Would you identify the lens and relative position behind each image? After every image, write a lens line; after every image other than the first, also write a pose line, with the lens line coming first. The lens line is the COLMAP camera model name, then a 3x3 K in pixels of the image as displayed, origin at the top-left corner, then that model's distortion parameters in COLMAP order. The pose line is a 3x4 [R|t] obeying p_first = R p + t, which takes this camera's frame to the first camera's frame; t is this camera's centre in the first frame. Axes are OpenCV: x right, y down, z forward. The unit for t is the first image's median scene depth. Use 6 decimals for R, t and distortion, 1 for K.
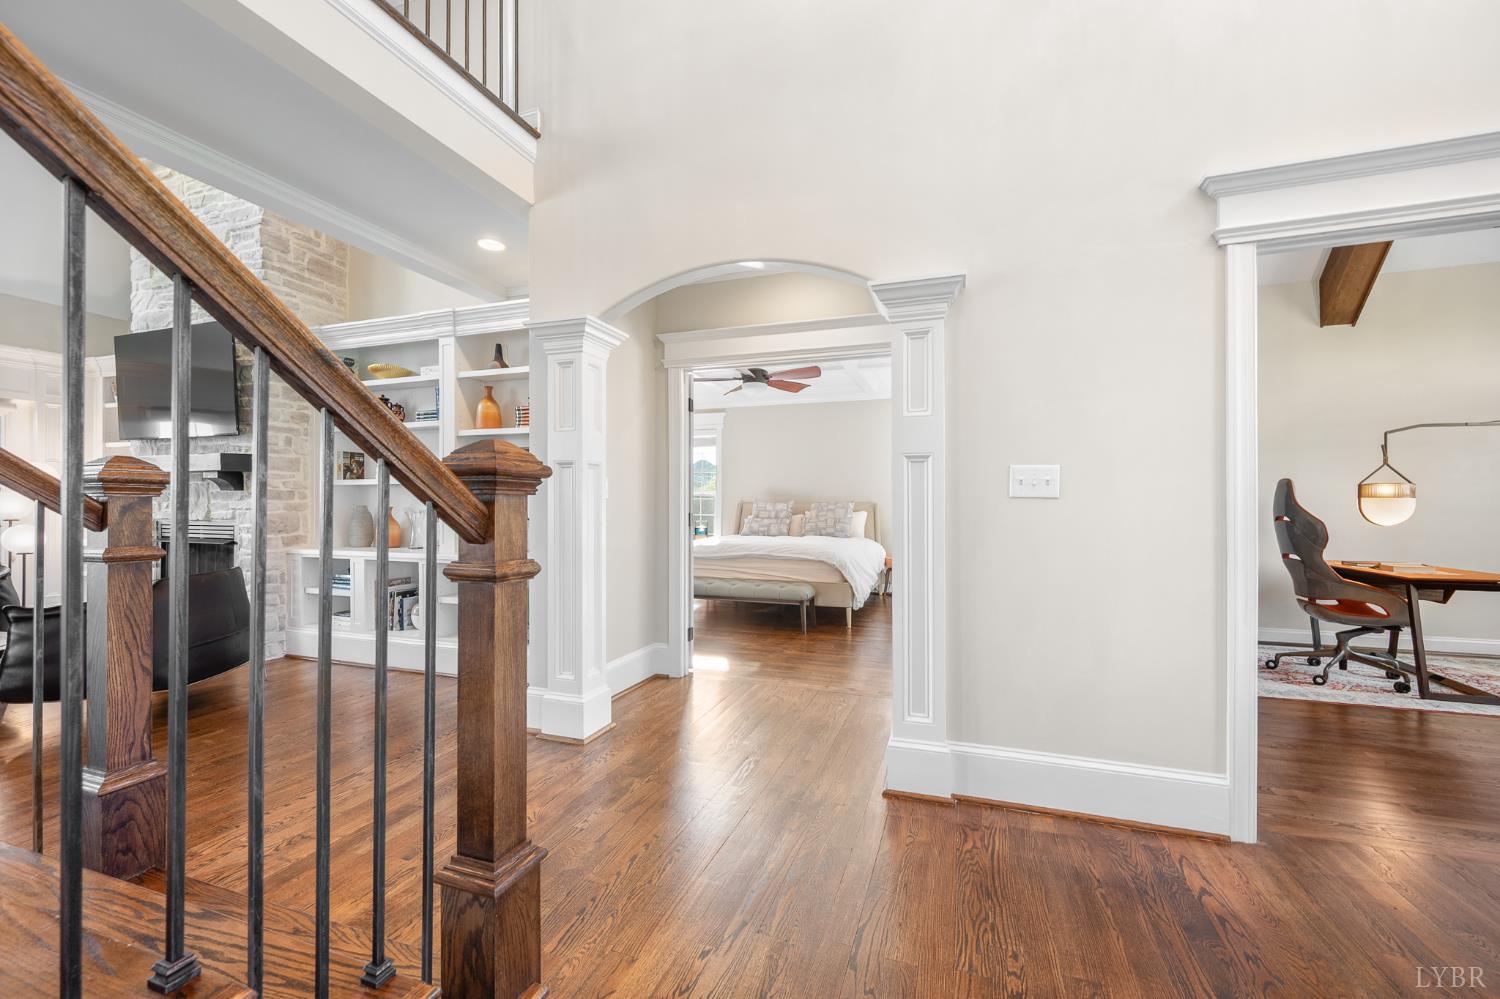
lens RADIAL K [[595.4, 0, 754.3], [0, 595.4, 510.8], [0, 0, 1]] dist [-0.001917, -0.000815]
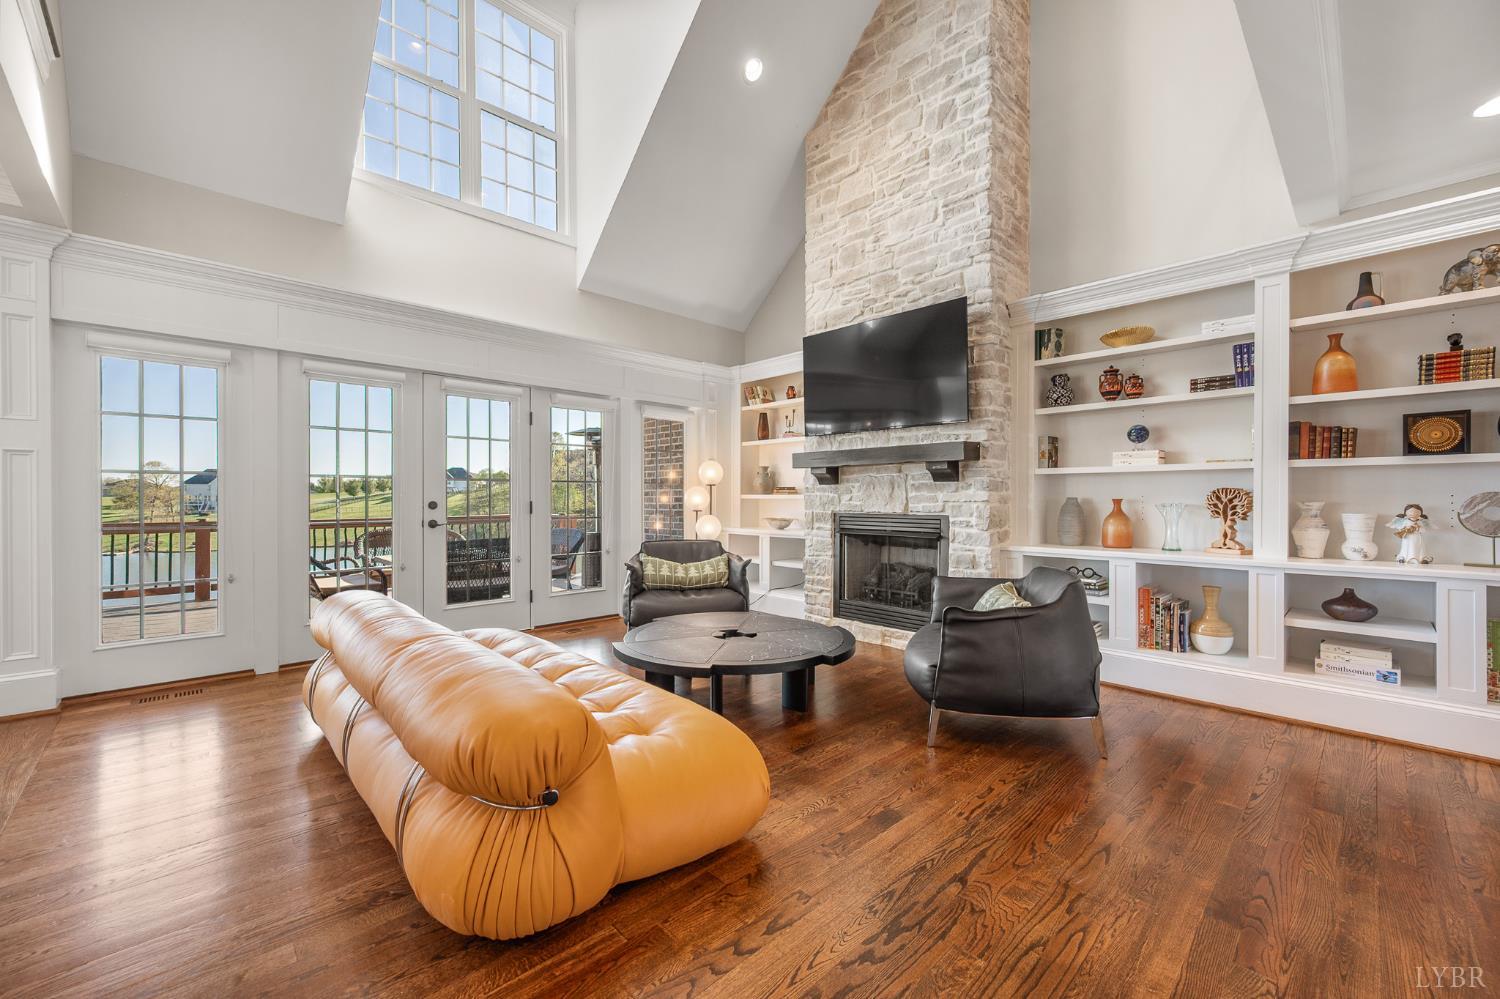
lens RADIAL K [[595.4, 0, 741.8], [0, 595.4, 507.2], [0, 0, 1]] dist [-0.001917, -0.000815]
pose [[0.884223, 0.005635, -0.467030, -0.710374], [-0.002400, 0.999969, 0.007522, -0.000050], [0.467058, -0.005530, 0.884209, 0.011531]]
